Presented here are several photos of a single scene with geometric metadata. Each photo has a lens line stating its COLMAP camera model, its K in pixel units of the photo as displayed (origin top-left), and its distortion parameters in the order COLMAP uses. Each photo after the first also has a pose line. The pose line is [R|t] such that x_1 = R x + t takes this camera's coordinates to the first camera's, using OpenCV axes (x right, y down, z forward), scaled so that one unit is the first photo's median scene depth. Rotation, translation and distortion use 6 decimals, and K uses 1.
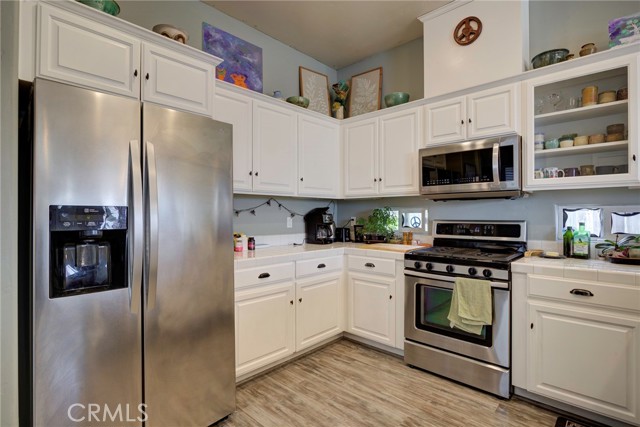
lens RADIAL K [[316.7, 0, 321.5], [0, 316.7, 212.0], [0, 0, 1]] dist [-0.015016, 0.006626]
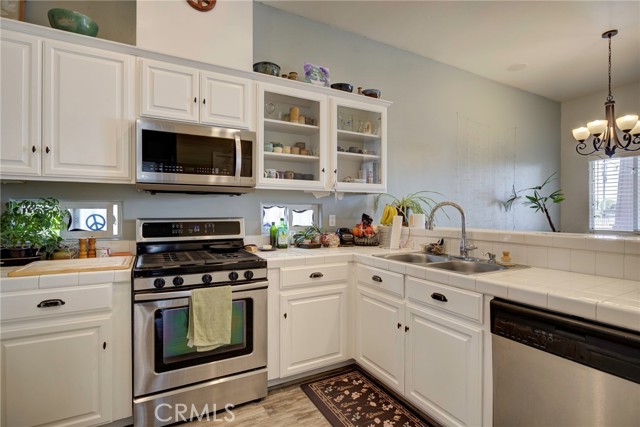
lens RADIAL K [[316.7, 0, 319.4], [0, 316.7, 212.1], [0, 0, 1]] dist [-0.015016, 0.006626]
pose [[0.310425, -0.002412, 0.950595, -0.242596], [-0.009601, 0.999938, 0.005672, 0.002096], [-0.950549, -0.010887, 0.310382, 0.429817]]
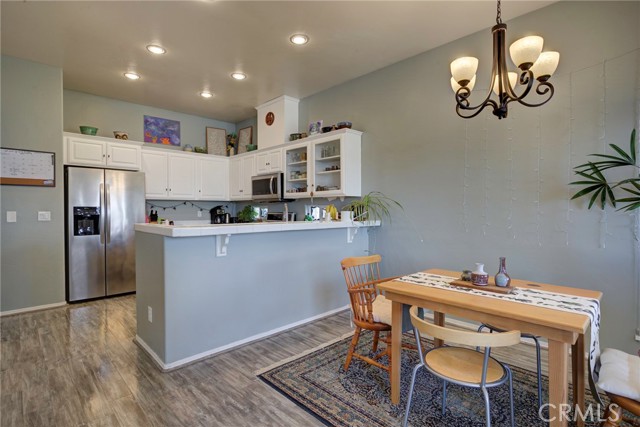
lens RADIAL K [[316.7, 0, 321.0], [0, 316.7, 215.5], [0, 0, 1]] dist [-0.015016, 0.006626]
pose [[0.998898, 0.000691, -0.046925, 0.892169], [0.000565, 0.999642, 0.026747, -0.008449], [0.046927, -0.026744, 0.998540, -1.030082]]
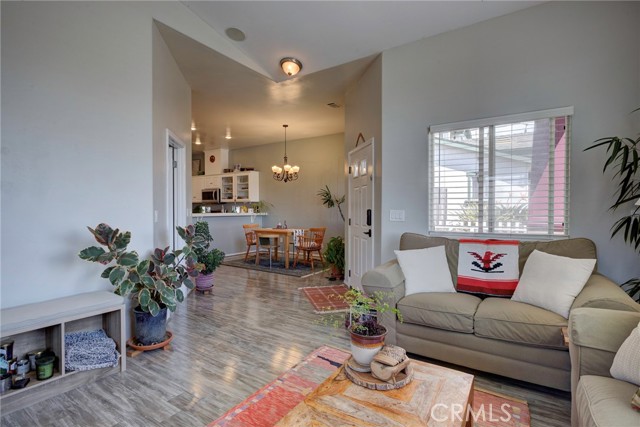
lens RADIAL K [[313.5, 0, 324.7], [0, 313.5, 212.7], [0, 0, 1]] dist [-0.005644, -0.000124]
pose [[0.984143, -0.002117, 0.177364, 1.125007], [-0.001626, 0.999779, 0.020955, -0.015744], [-0.177369, -0.020911, 0.983922, -2.943101]]
